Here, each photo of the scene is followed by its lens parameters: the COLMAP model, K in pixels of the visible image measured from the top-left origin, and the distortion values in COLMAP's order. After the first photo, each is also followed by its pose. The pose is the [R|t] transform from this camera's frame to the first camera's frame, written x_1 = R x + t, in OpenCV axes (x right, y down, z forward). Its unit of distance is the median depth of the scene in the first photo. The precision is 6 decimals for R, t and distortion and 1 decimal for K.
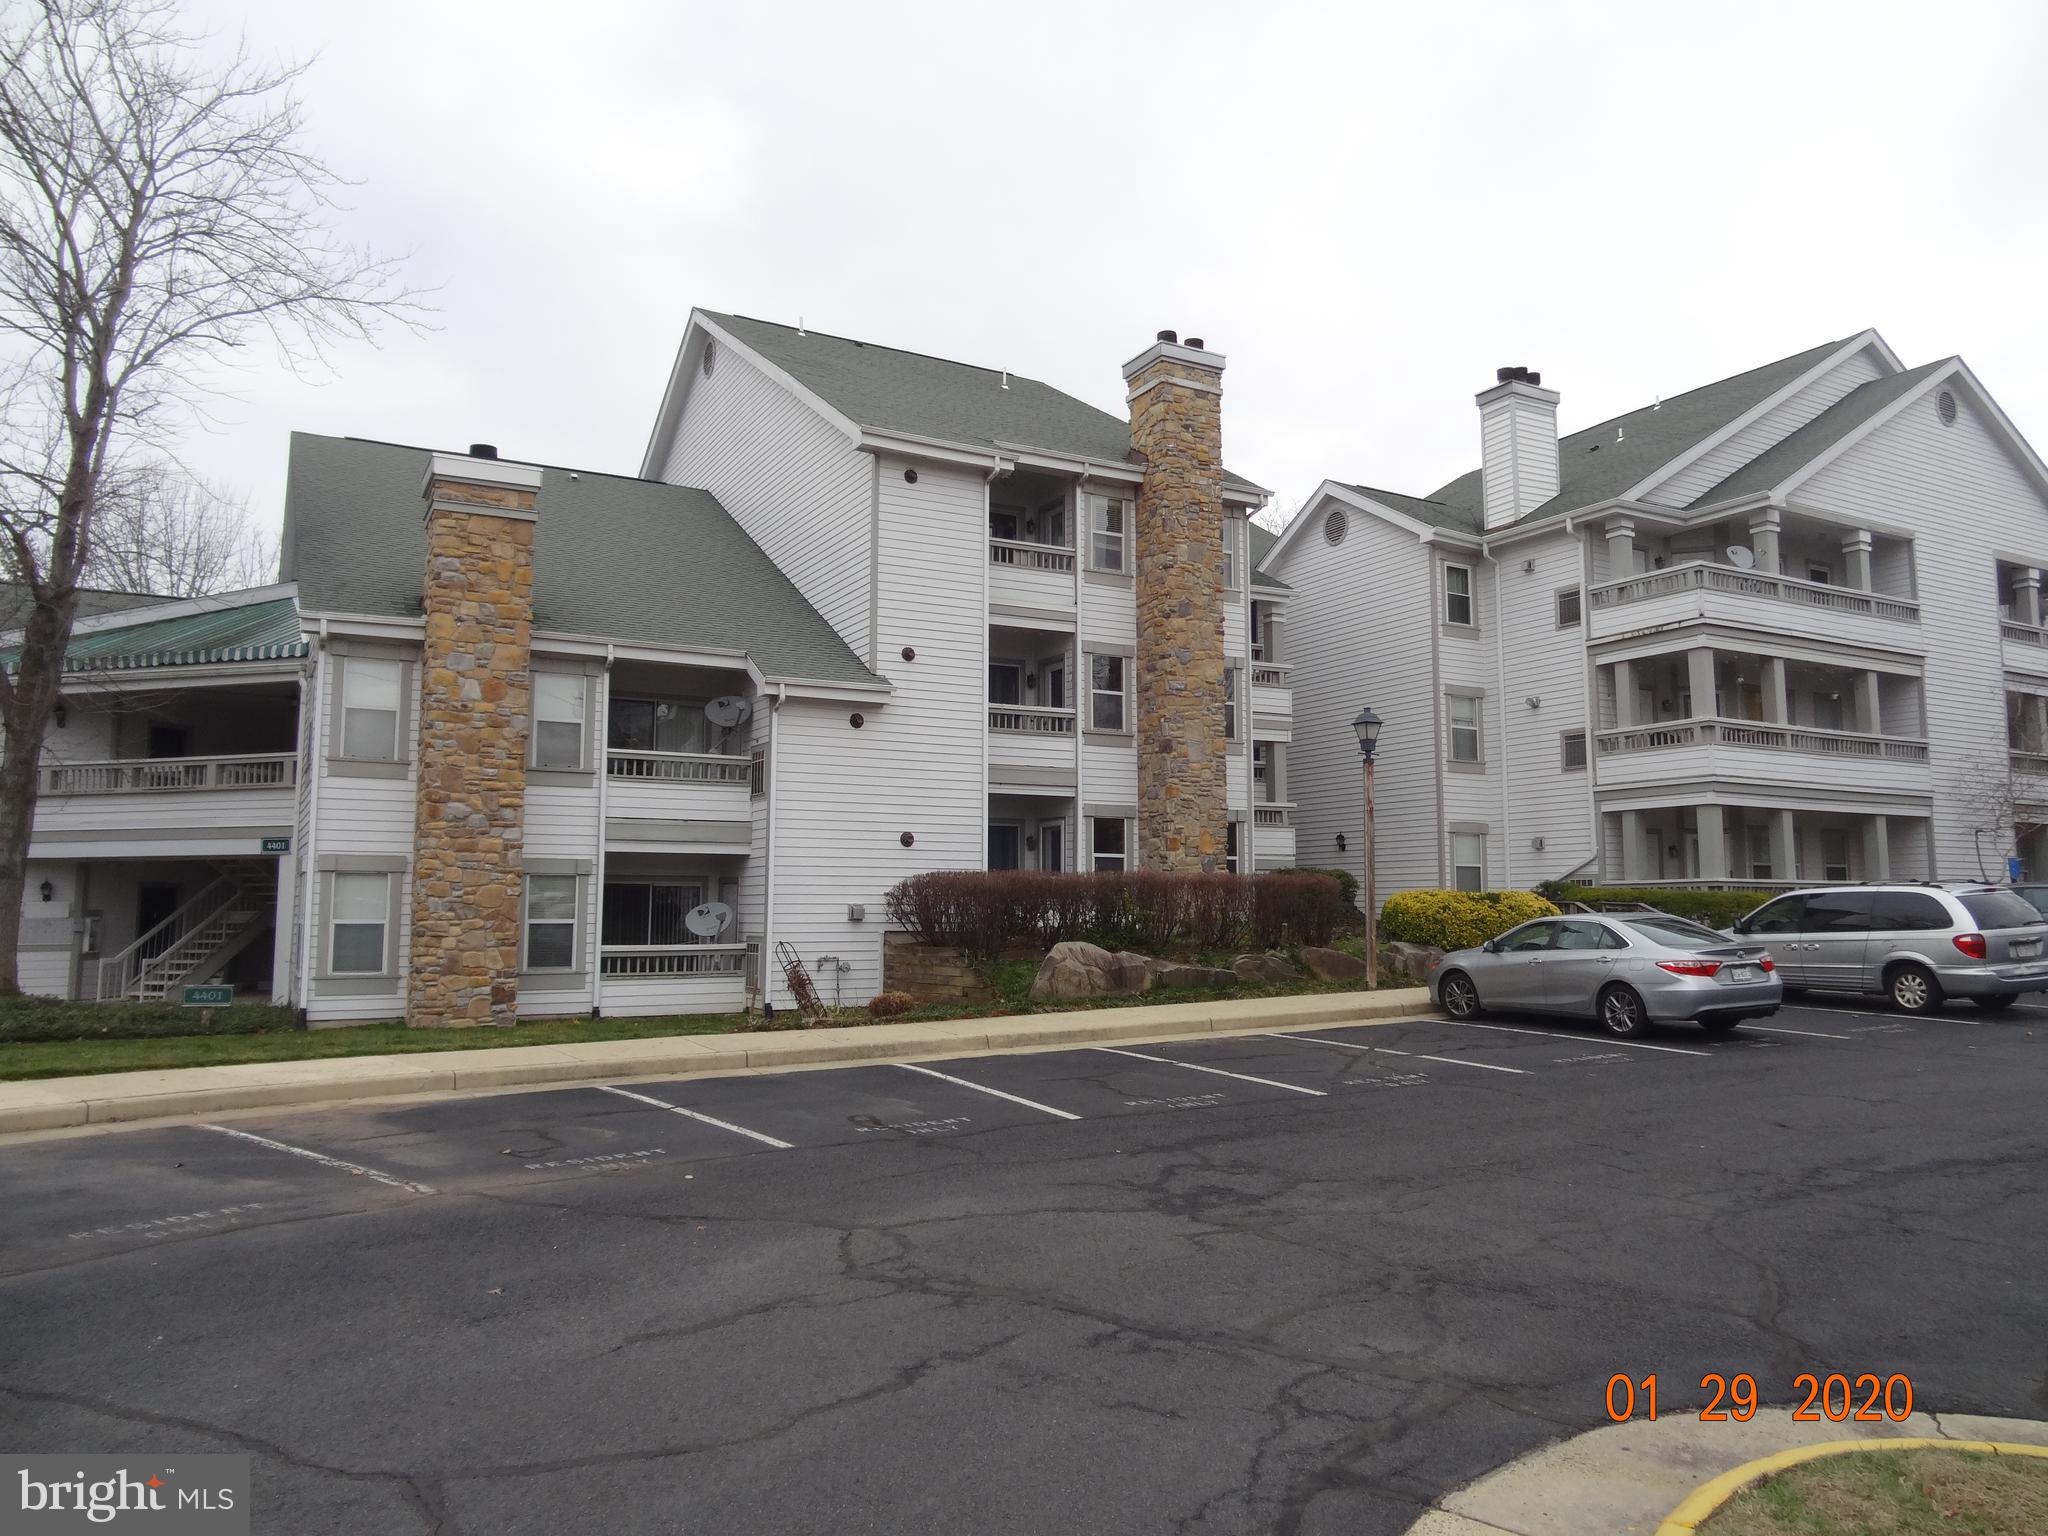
lens RADIAL K [[1410.2, 0, 1030.4], [0, 1410.2, 768.3], [0, 0, 1]] dist [0.007482, 0.005017]
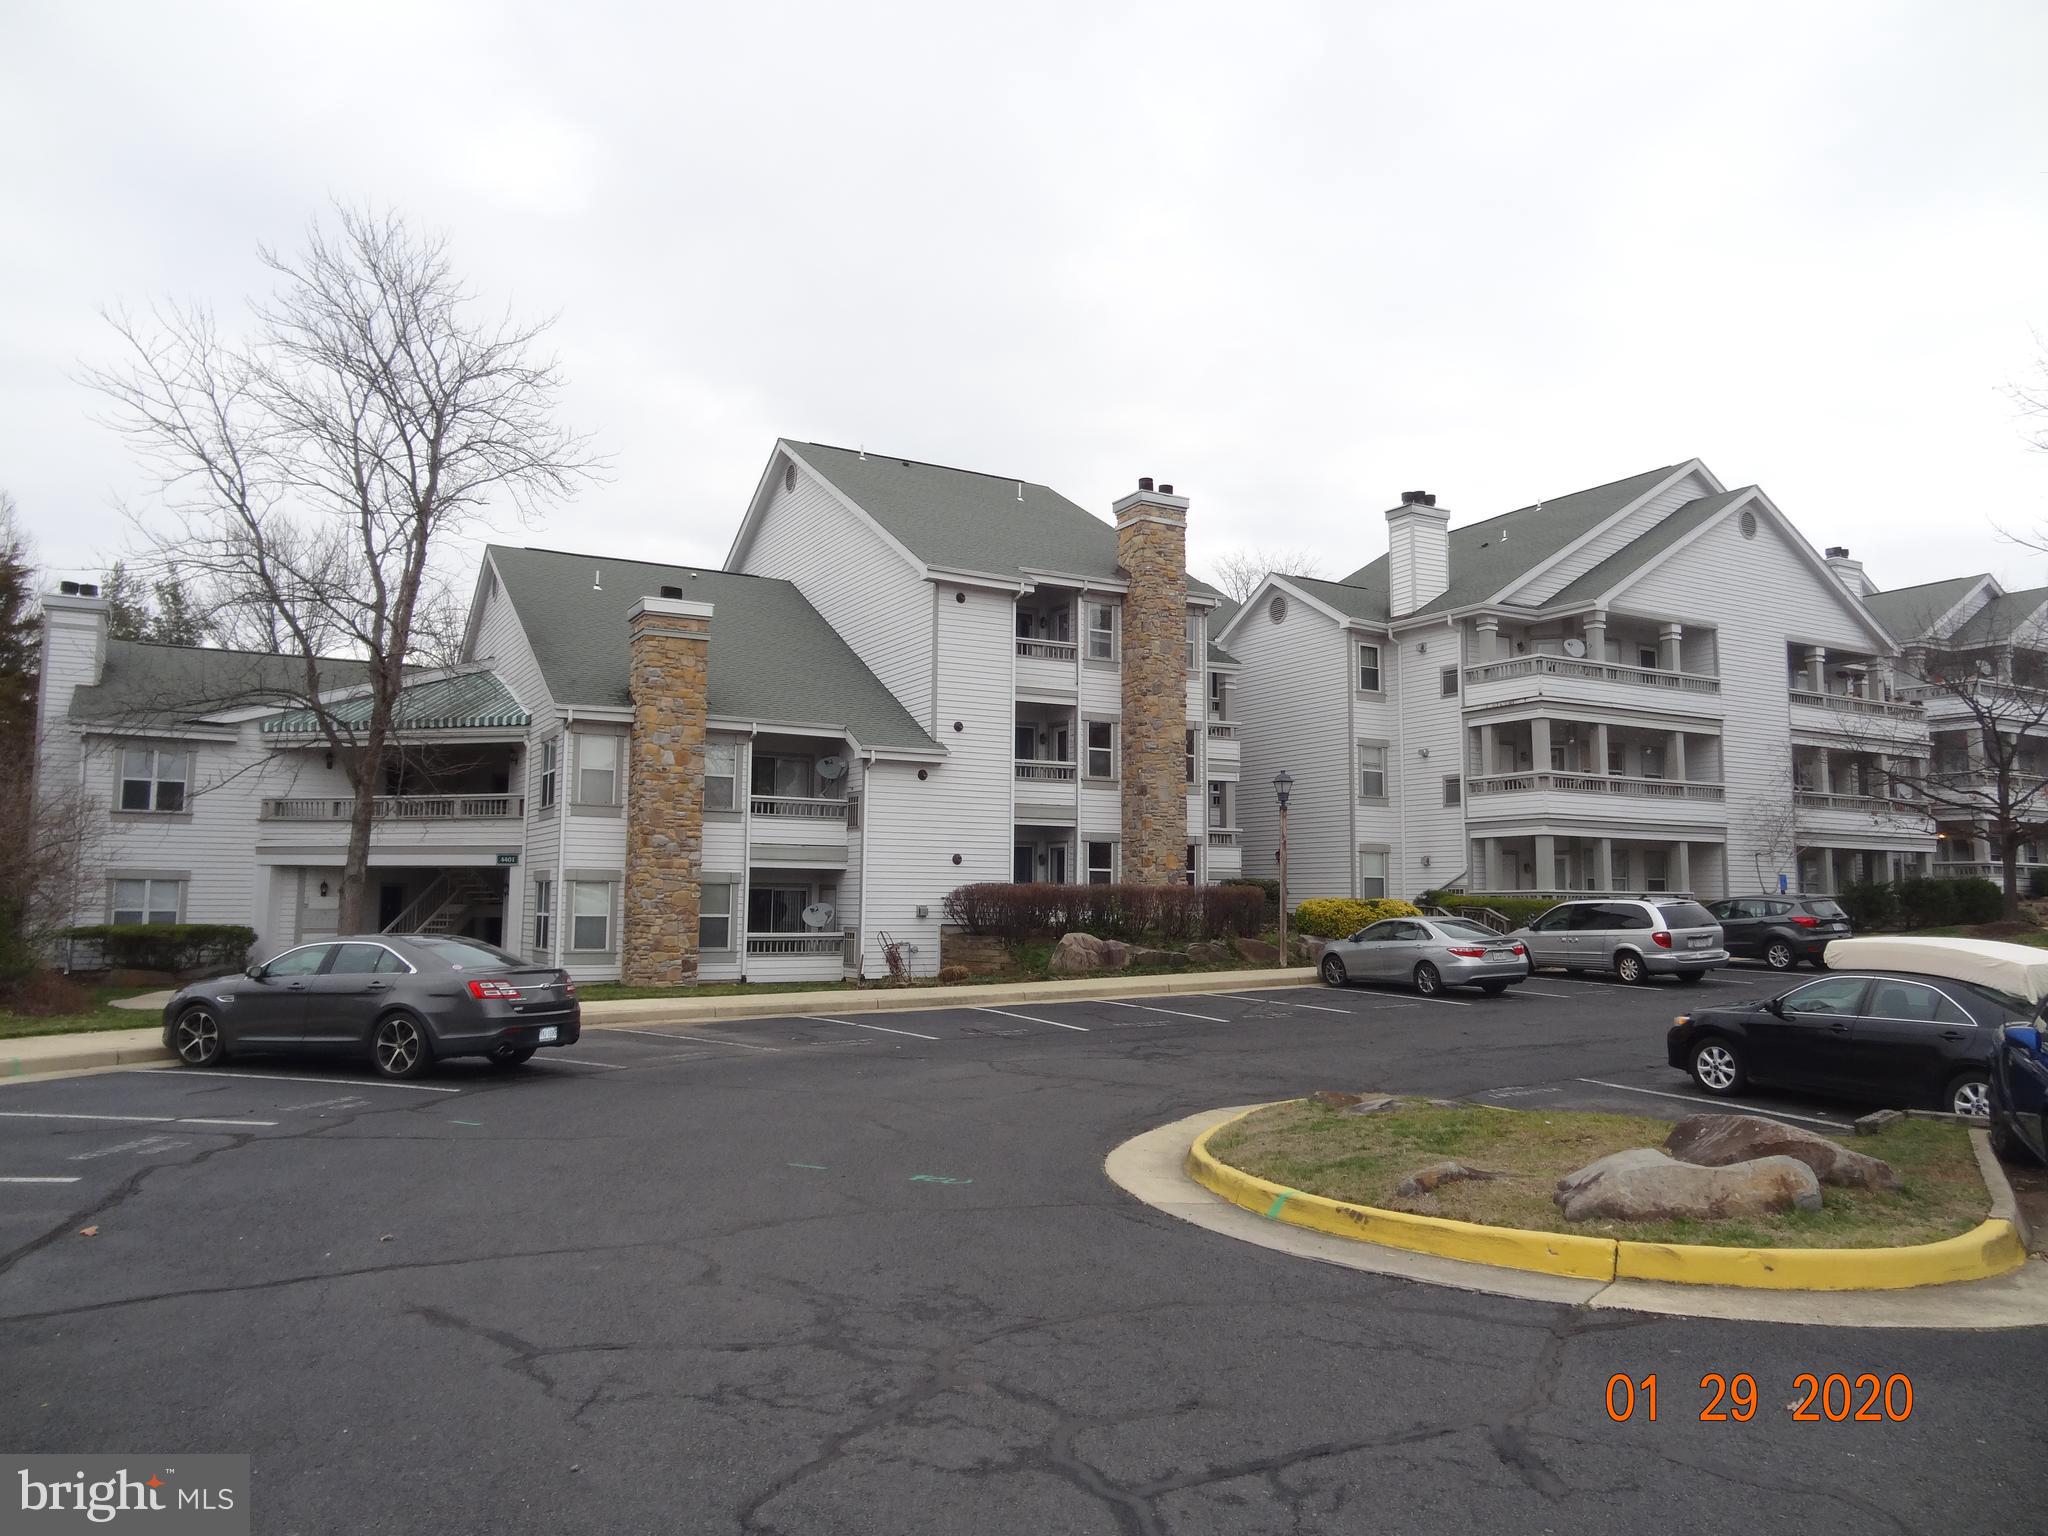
lens RADIAL K [[1410.8, 0, 1022.2], [0, 1410.8, 756.9], [0, 0, 1]] dist [-0.003379, 0.010120]
pose [[0.999940, 0.008718, 0.006605, -0.029526], [-0.008701, 0.999959, -0.002514, -0.043658], [-0.006626, 0.002457, 0.999975, -0.365246]]
